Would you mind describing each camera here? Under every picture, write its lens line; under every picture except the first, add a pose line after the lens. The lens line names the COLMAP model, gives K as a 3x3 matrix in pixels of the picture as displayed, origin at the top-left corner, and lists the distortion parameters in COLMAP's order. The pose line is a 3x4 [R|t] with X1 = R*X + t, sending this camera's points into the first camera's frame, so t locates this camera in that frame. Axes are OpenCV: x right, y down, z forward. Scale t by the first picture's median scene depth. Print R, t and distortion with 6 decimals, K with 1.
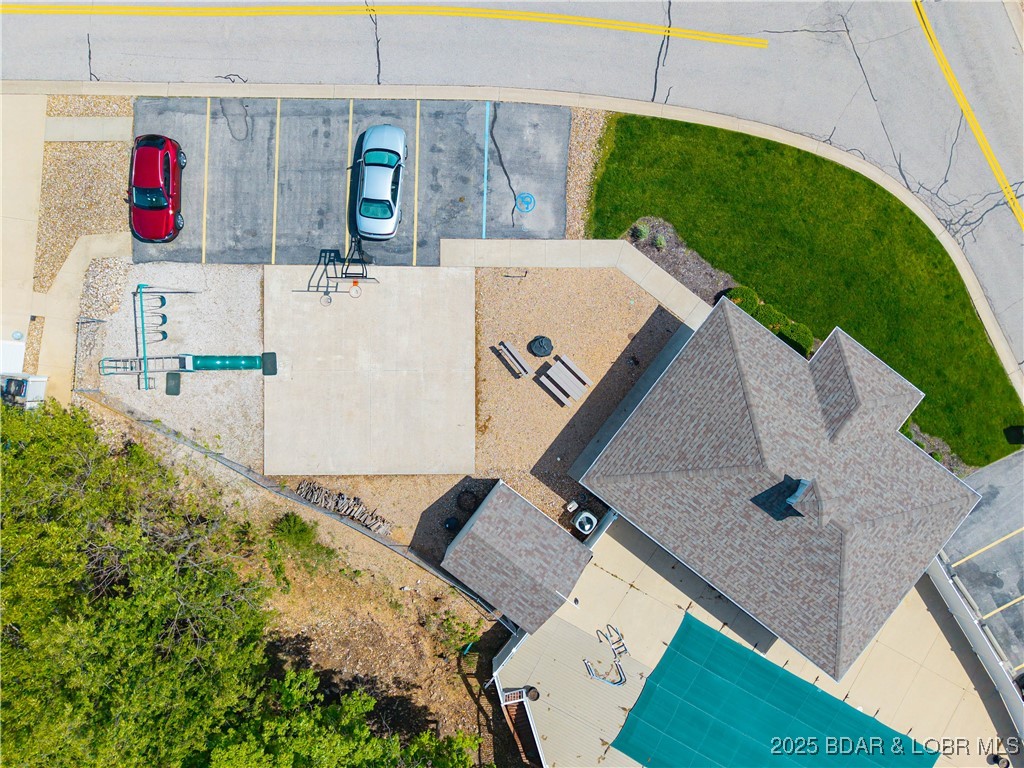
lens RADIAL K [[684.6, 0, 511.9], [0, 684.6, 386.2], [0, 0, 1]] dist [0.029208, -0.024313]
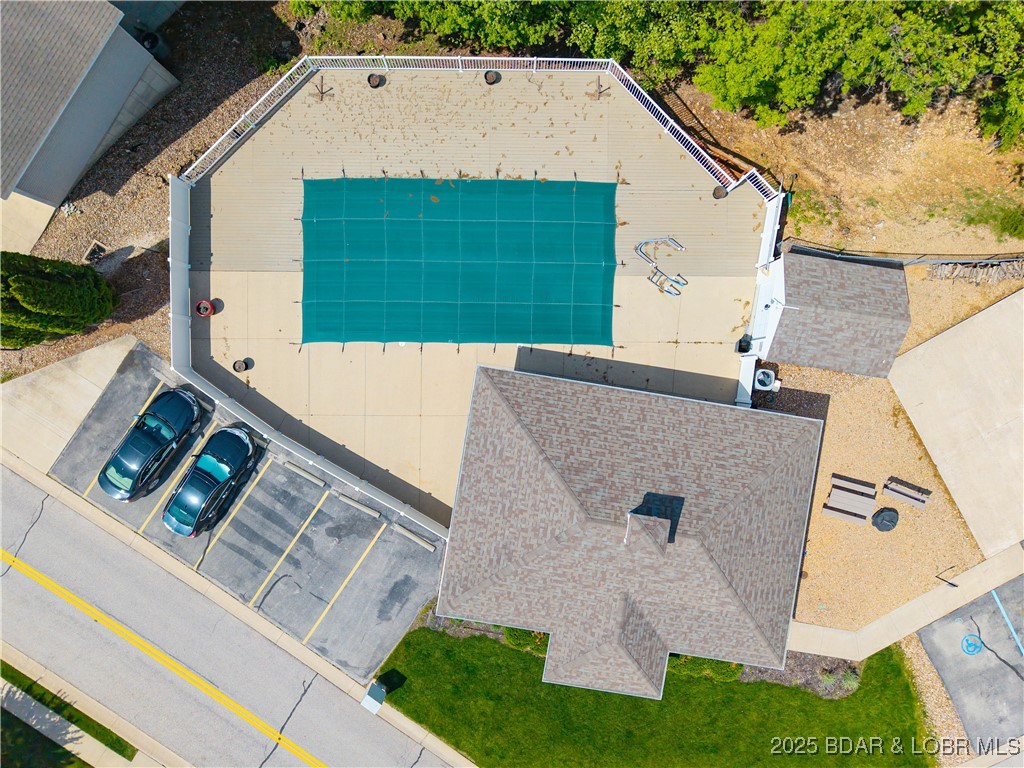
lens RADIAL K [[684.6, 0, 511.9], [0, 684.6, 386.2], [0, 0, 1]] dist [0.029208, -0.024313]
pose [[-0.876914, 0.480007, -0.024803, 0.427245], [-0.479920, -0.877258, -0.009735, 0.357193], [-0.026432, 0.003366, 0.999645, 0.065350]]
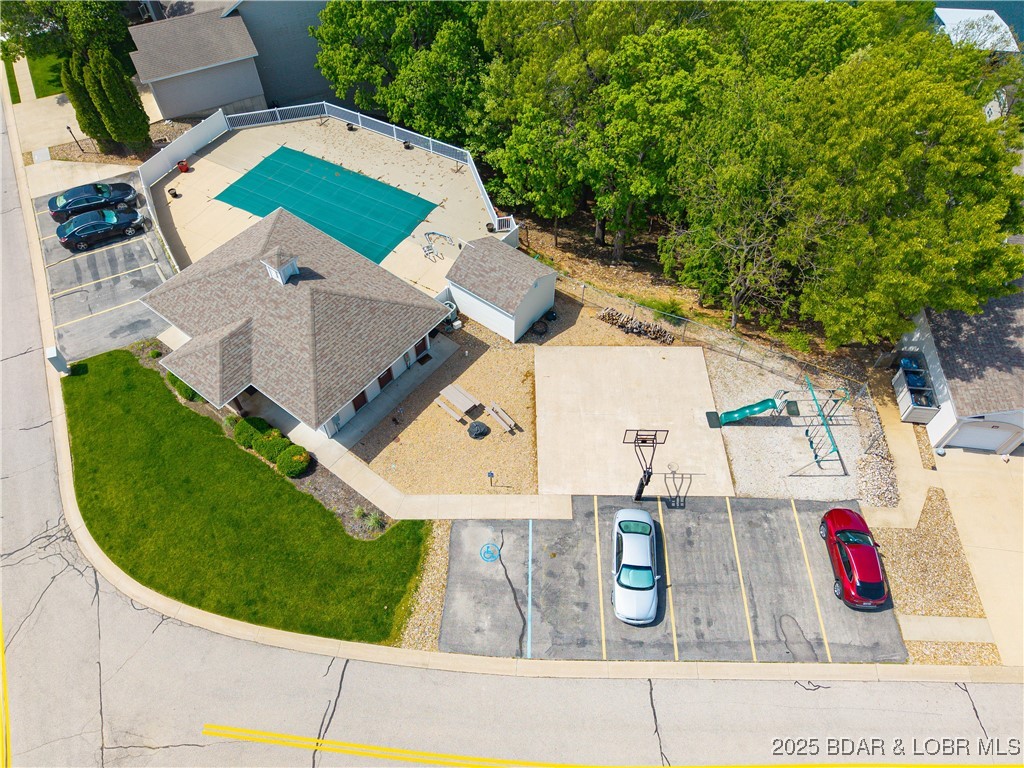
lens RADIAL K [[684.6, 0, 511.9], [0, 684.6, 386.2], [0, 0, 1]] dist [0.029208, -0.024313]
pose [[-0.999634, -0.014233, -0.023011, 0.013949], [-0.002377, -0.800960, 0.598713, -0.672976], [-0.026953, 0.598549, 0.800633, 0.050251]]
